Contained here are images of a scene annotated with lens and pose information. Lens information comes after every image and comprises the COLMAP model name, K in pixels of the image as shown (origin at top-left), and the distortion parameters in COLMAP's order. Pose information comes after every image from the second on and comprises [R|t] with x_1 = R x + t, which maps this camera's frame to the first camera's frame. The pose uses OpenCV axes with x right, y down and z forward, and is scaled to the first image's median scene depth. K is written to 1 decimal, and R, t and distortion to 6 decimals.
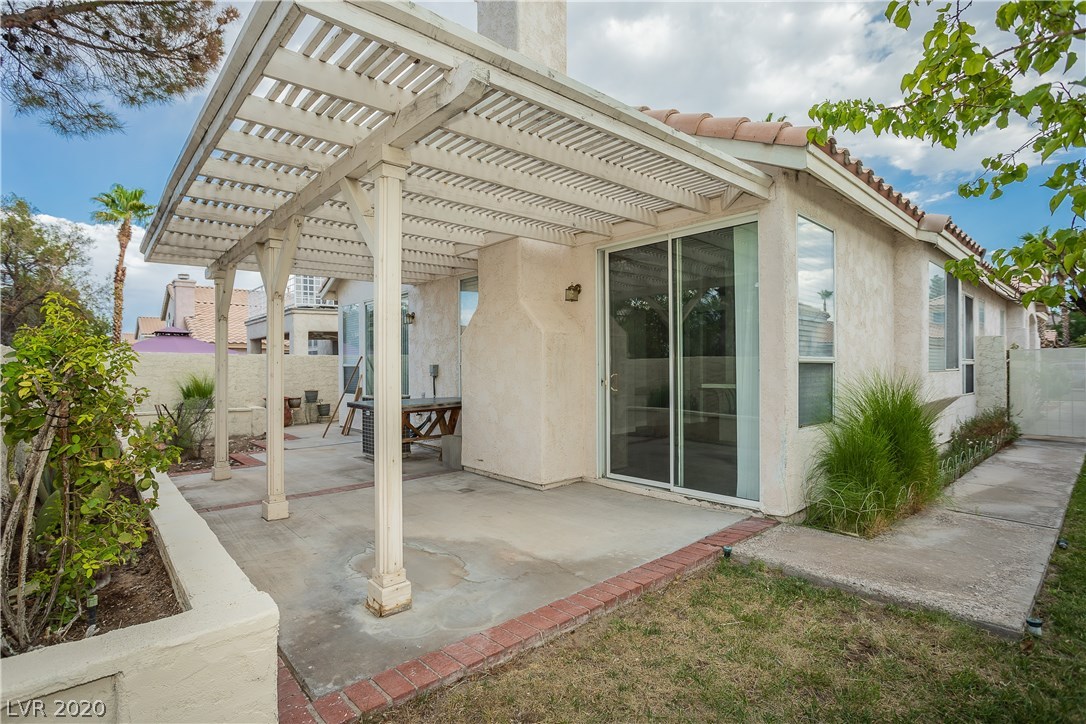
lens RADIAL K [[529.1, 0, 543.0], [0, 529.1, 362.0], [0, 0, 1]] dist [-0.046929, 0.025084]
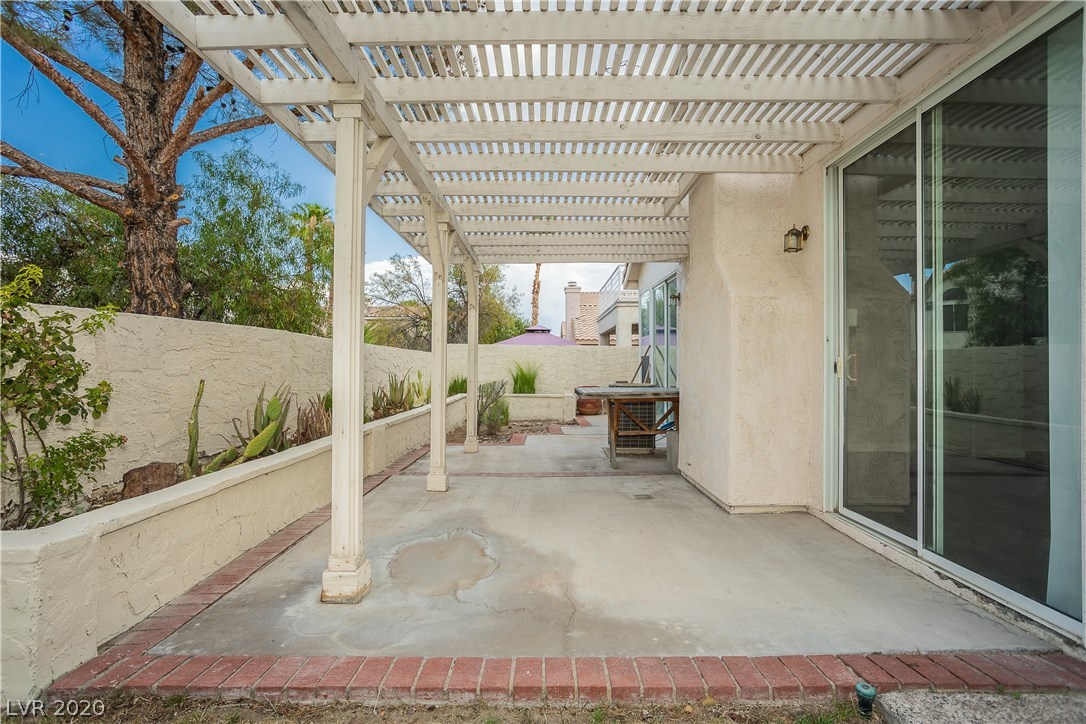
lens RADIAL K [[535.0, 0, 543.0], [0, 535.0, 362.0], [0, 0, 1]] dist [-0.047648, 0.026565]
pose [[0.748794, 0.005797, -0.662777, 0.283569], [-0.003979, 0.999983, 0.004252, 0.030917], [0.662790, -0.000547, 0.748805, 0.273558]]
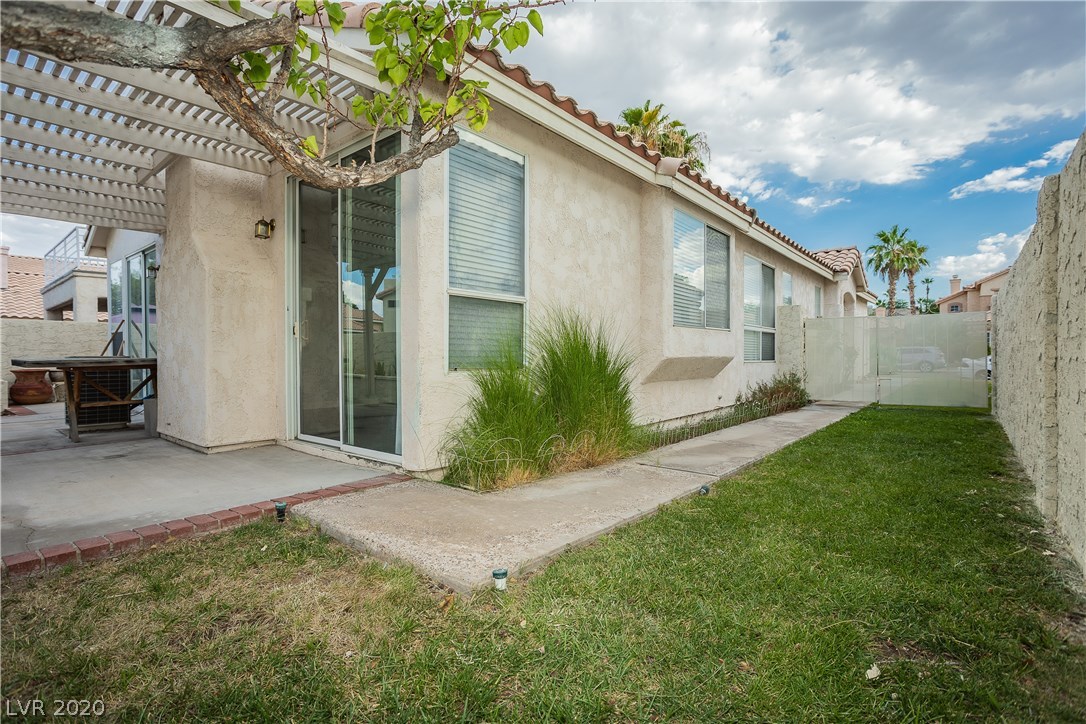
lens RADIAL K [[524.6, 0, 538.4], [0, 524.6, 359.4], [0, 0, 1]] dist [-0.043459, 0.025166]
pose [[0.989276, -0.000203, 0.146057, 0.397079], [-0.002206, 0.999864, 0.016329, 0.073348], [-0.146040, -0.016476, 0.989141, 0.094777]]
